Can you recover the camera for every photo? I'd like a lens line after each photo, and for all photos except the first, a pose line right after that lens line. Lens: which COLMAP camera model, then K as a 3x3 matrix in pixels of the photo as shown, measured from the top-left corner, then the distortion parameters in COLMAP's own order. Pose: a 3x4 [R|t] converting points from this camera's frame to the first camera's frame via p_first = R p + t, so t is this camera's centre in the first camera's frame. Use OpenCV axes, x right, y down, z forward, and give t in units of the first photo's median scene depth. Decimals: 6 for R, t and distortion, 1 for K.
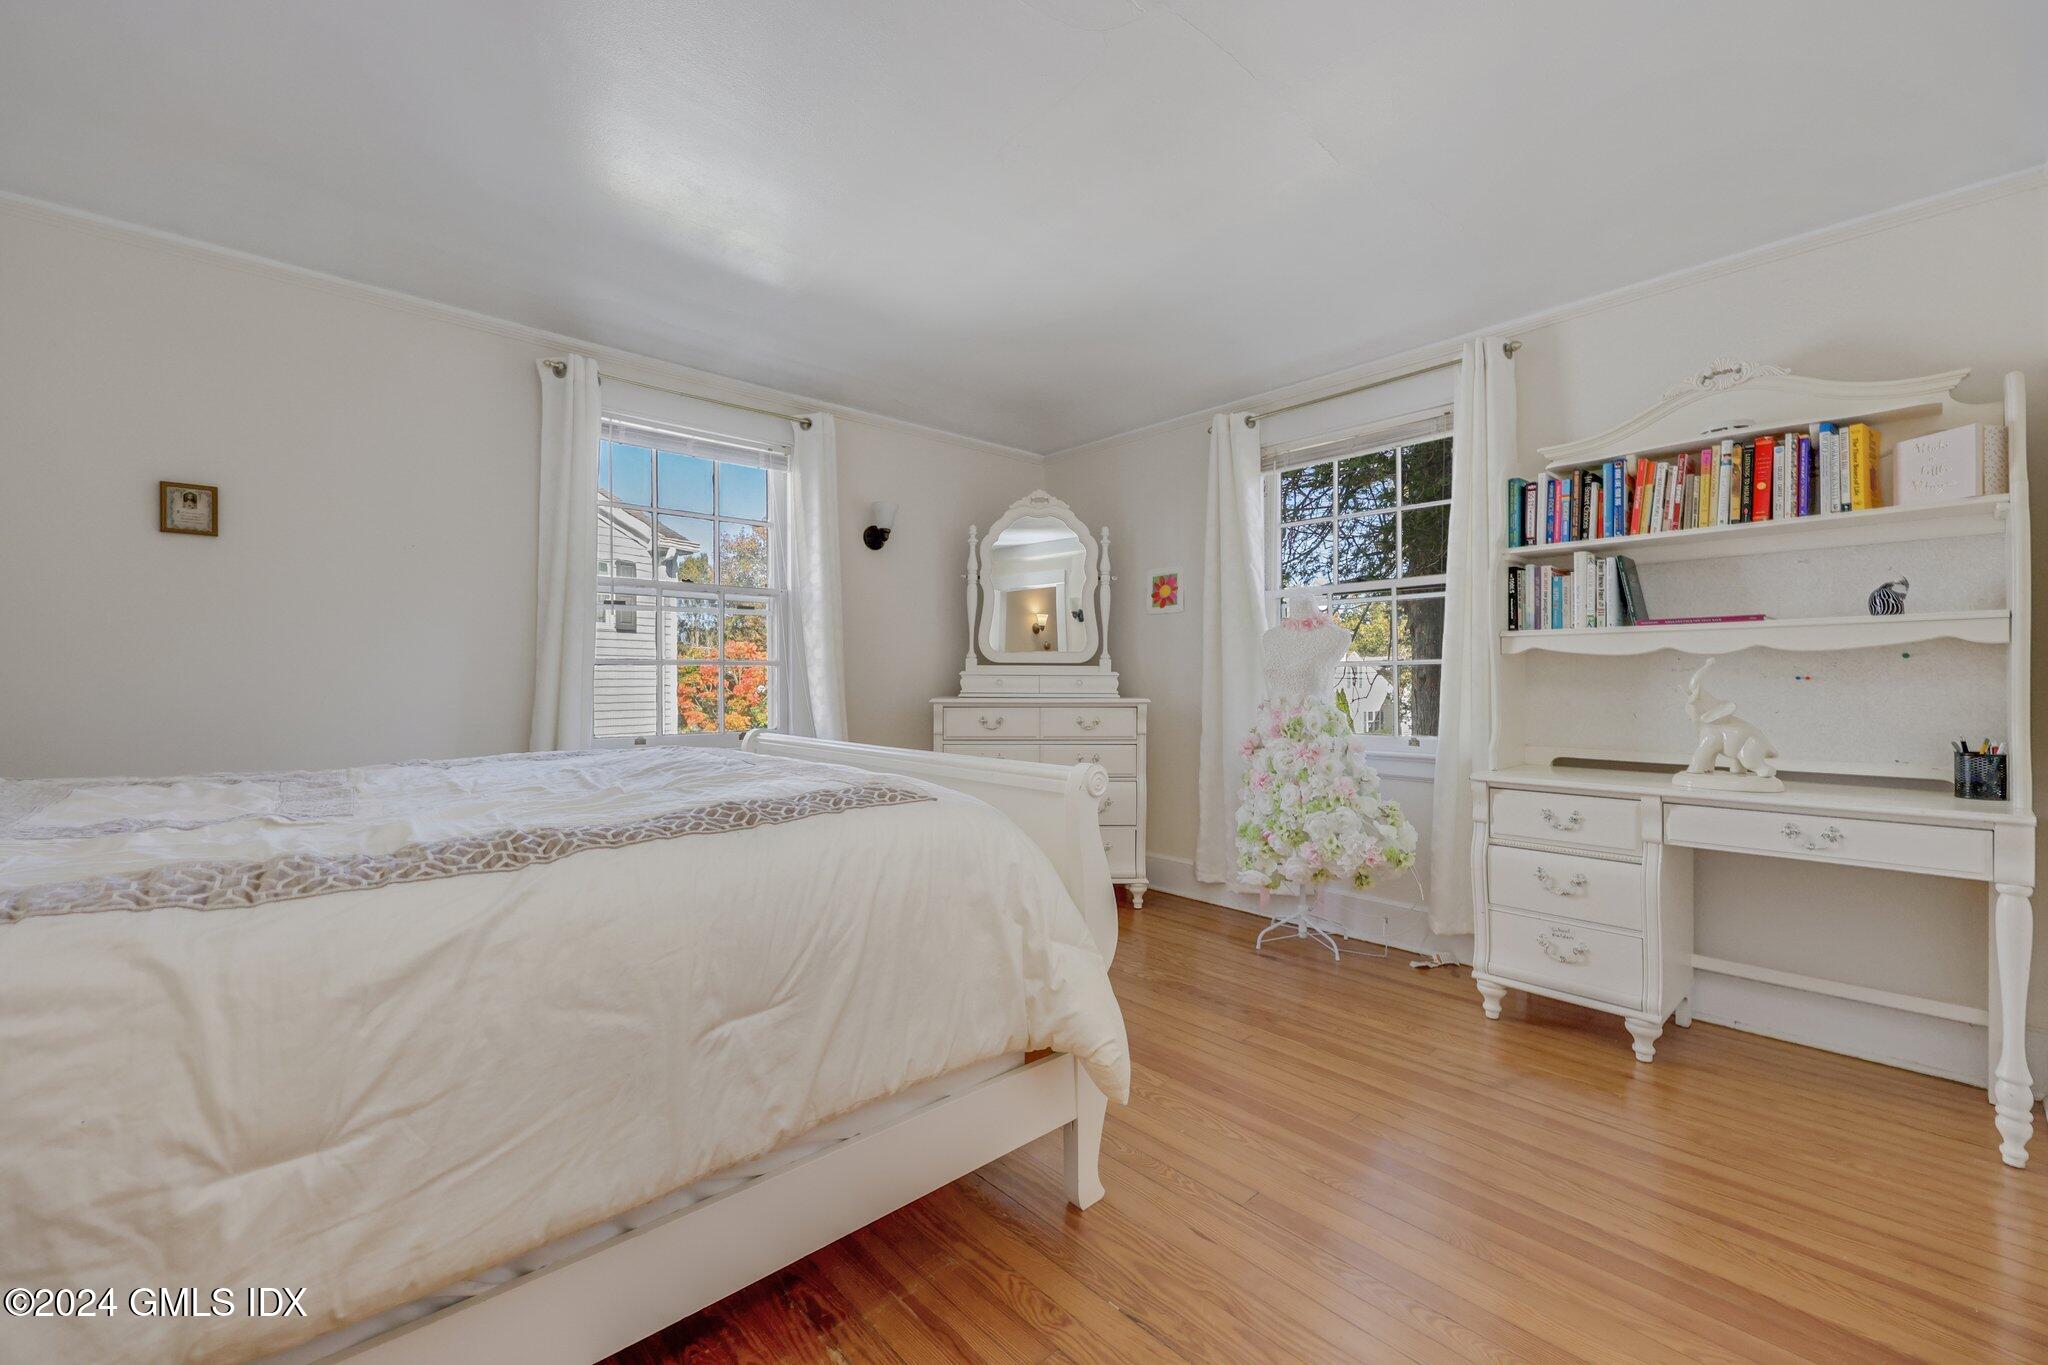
lens RADIAL K [[824.1, 0, 1035.4], [0, 824.1, 673.0], [0, 0, 1]] dist [-0.000887, 0.001083]
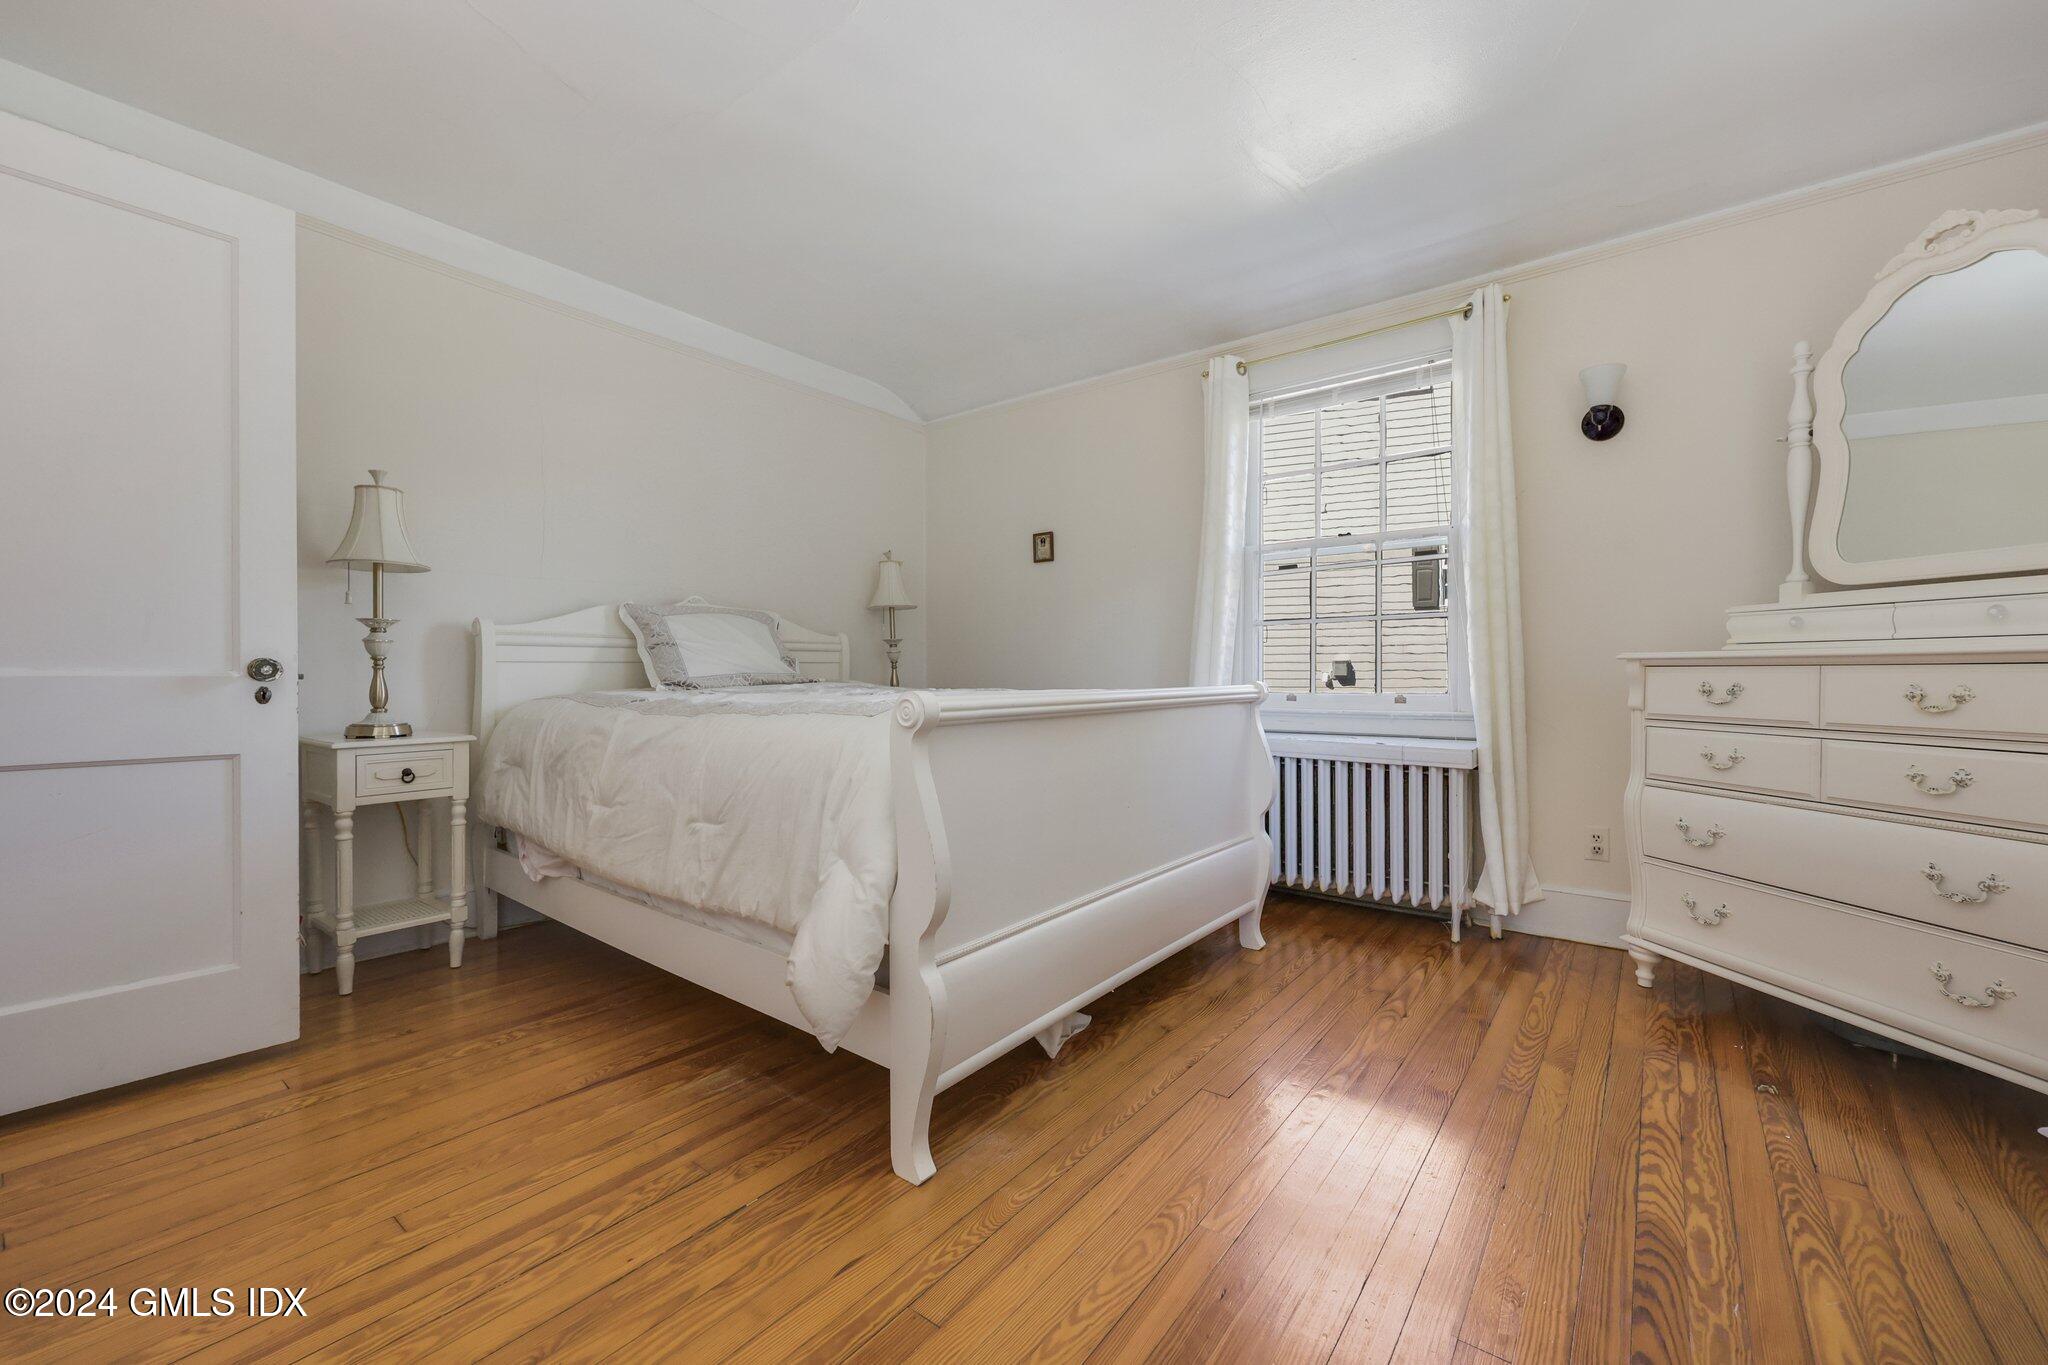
lens RADIAL K [[824.1, 0, 1028.4], [0, 824.1, 677.7], [0, 0, 1]] dist [-0.000887, 0.001083]
pose [[0.155066, 0.003300, -0.987899, 0.432693], [0.010331, 0.999934, 0.004961, 0.042188], [0.987850, -0.010975, 0.155022, 0.443411]]
